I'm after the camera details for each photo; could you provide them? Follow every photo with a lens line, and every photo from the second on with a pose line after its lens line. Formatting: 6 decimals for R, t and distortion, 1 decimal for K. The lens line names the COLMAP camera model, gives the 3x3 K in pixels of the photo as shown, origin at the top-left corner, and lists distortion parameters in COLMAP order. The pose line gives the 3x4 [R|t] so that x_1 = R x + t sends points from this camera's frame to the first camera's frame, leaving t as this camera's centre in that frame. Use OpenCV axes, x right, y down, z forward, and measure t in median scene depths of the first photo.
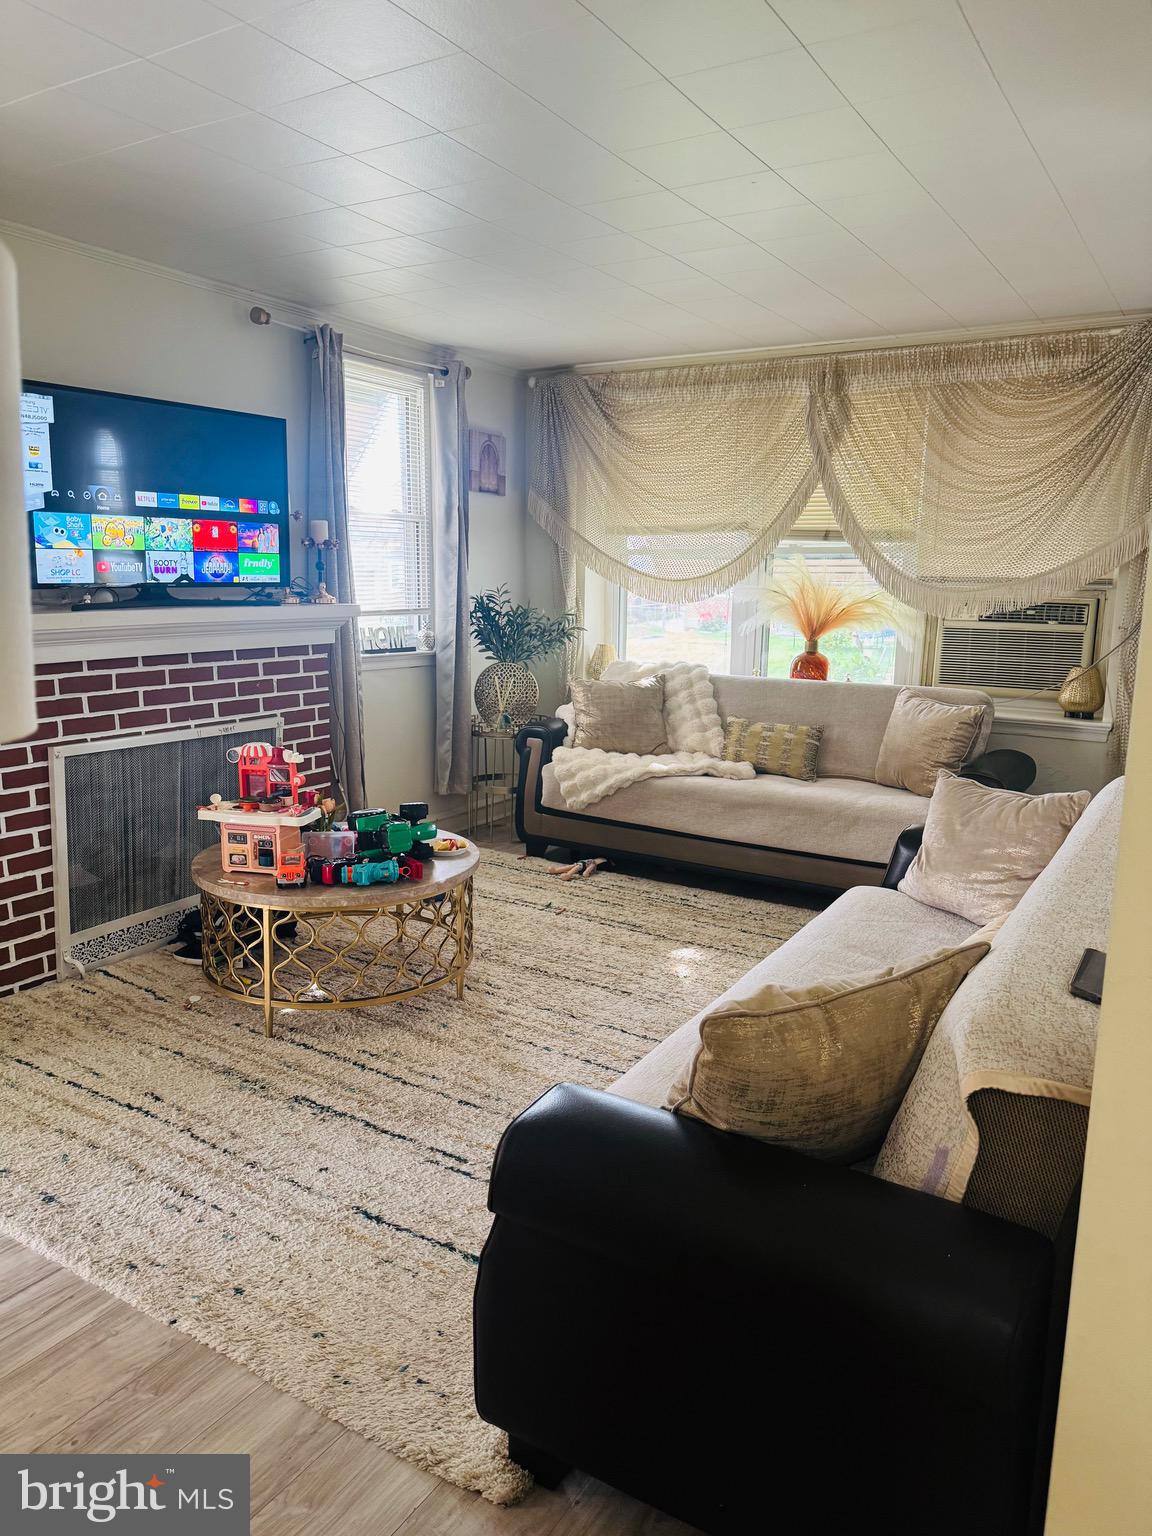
lens RADIAL K [[1084.0, 0, 568.5], [0, 1084.0, 768.0], [0, 0, 1]] dist [-0.003203, -0.013310]
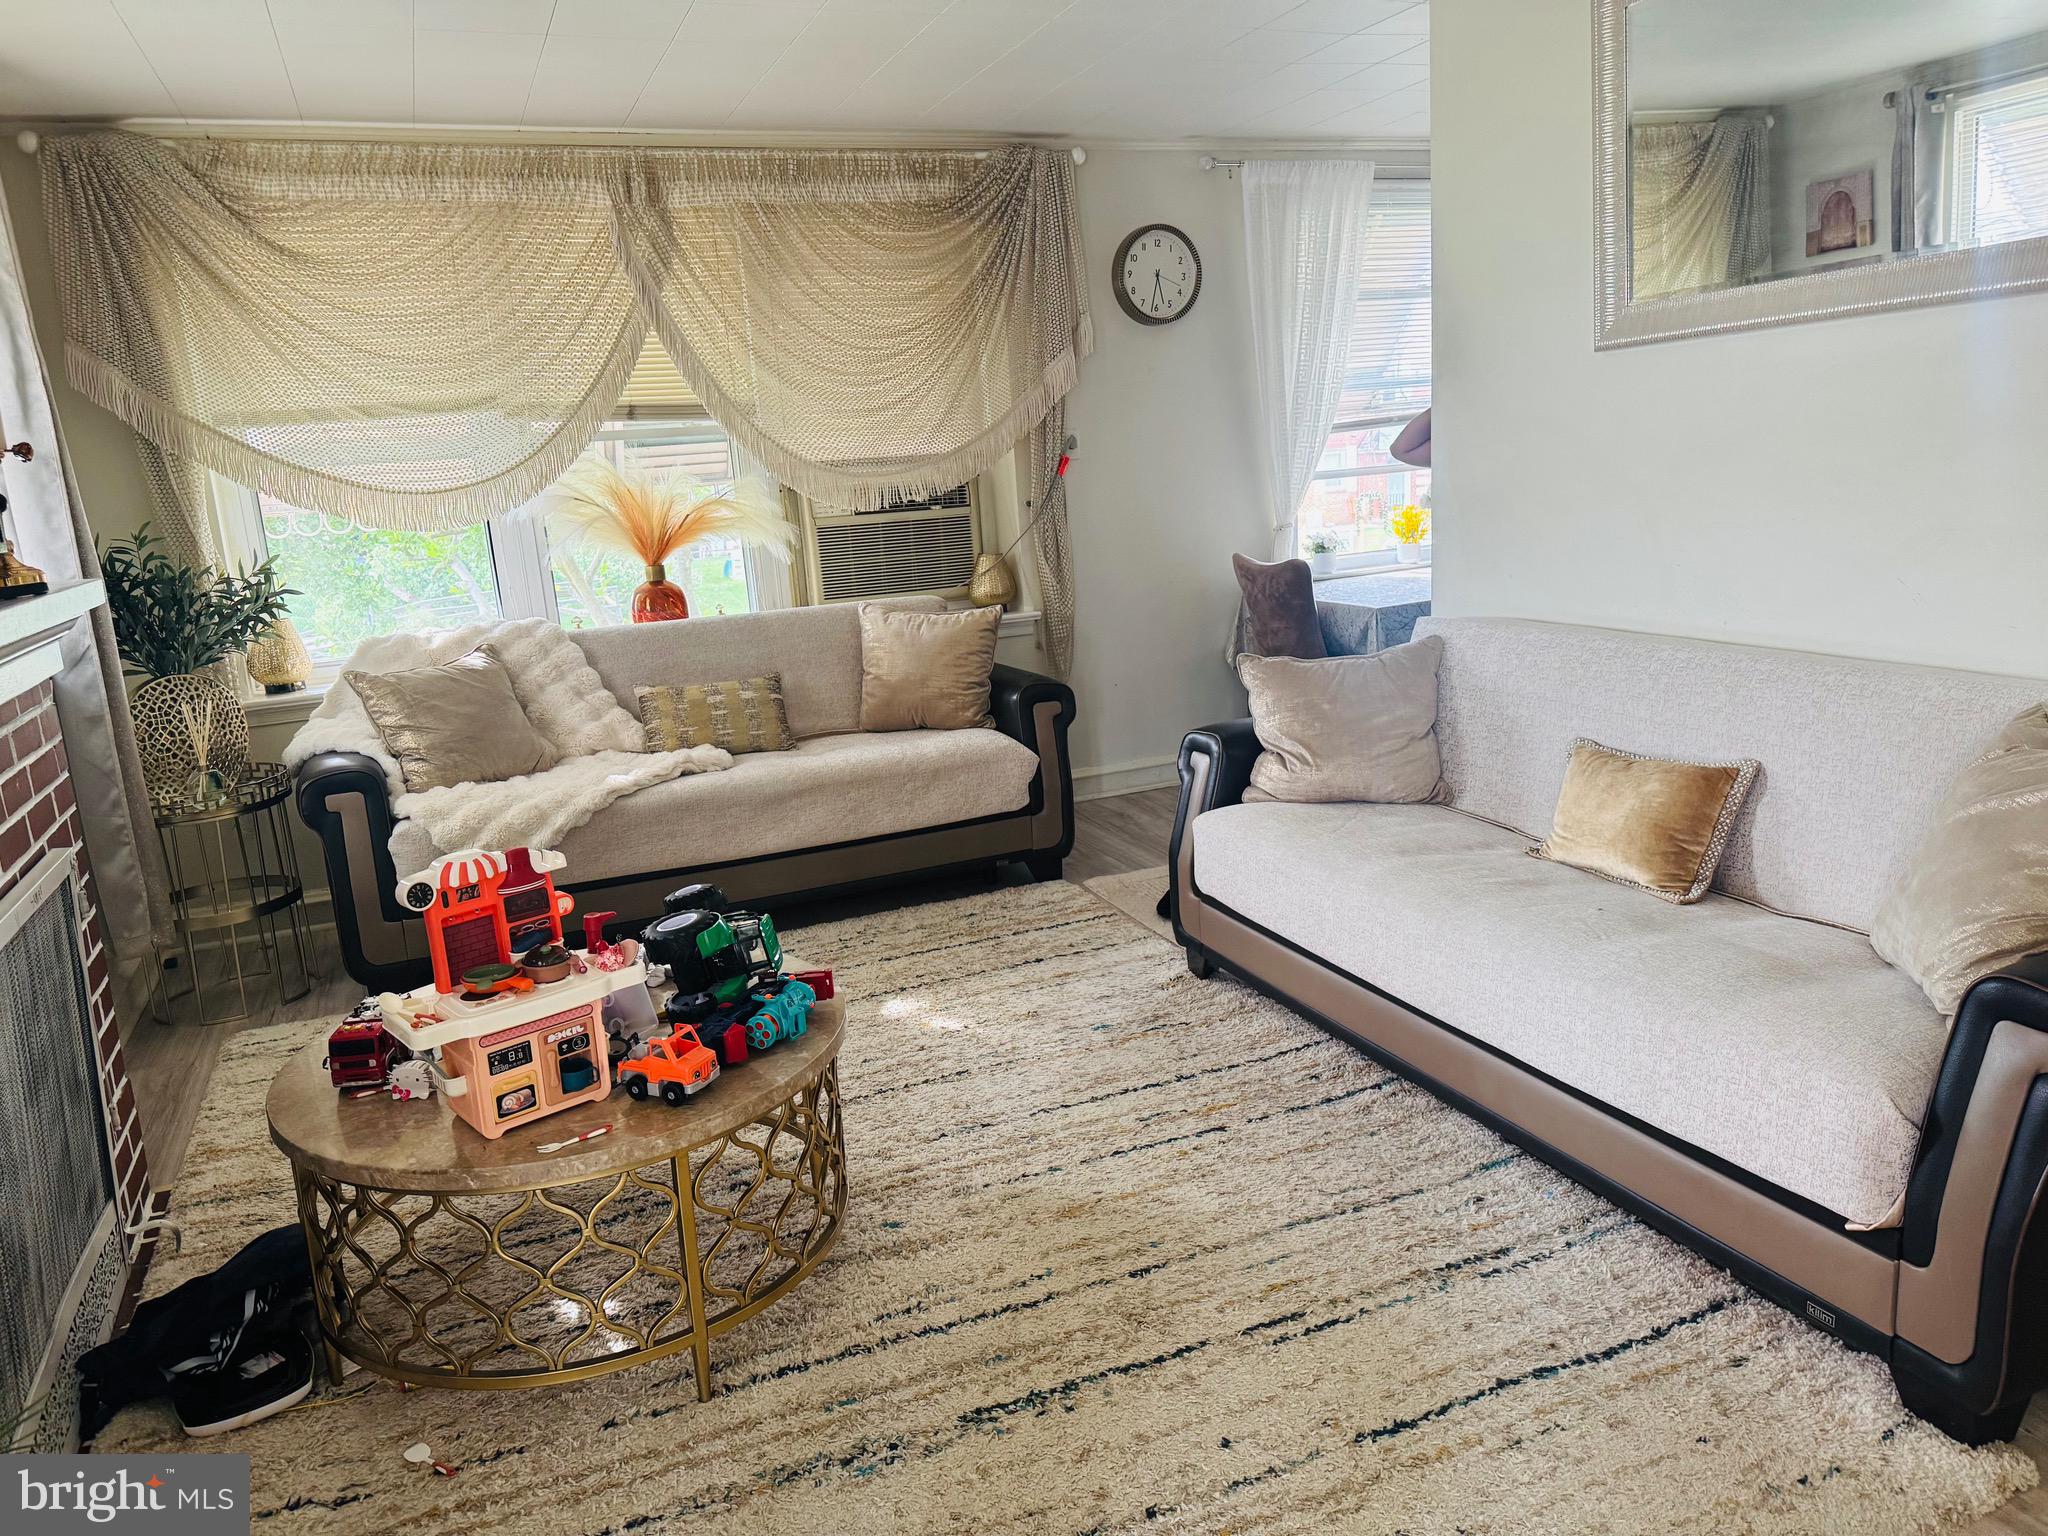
lens RADIAL K [[1445.3, 0, 1018.8], [0, 1445.3, 760.1], [0, 0, 1]] dist [-0.003203, -0.013310]
pose [[0.580101, -0.219955, 0.784285, -0.431580], [0.215705, 0.969958, 0.112480, -0.055542], [-0.785465, 0.103925, 0.610119, 0.294775]]
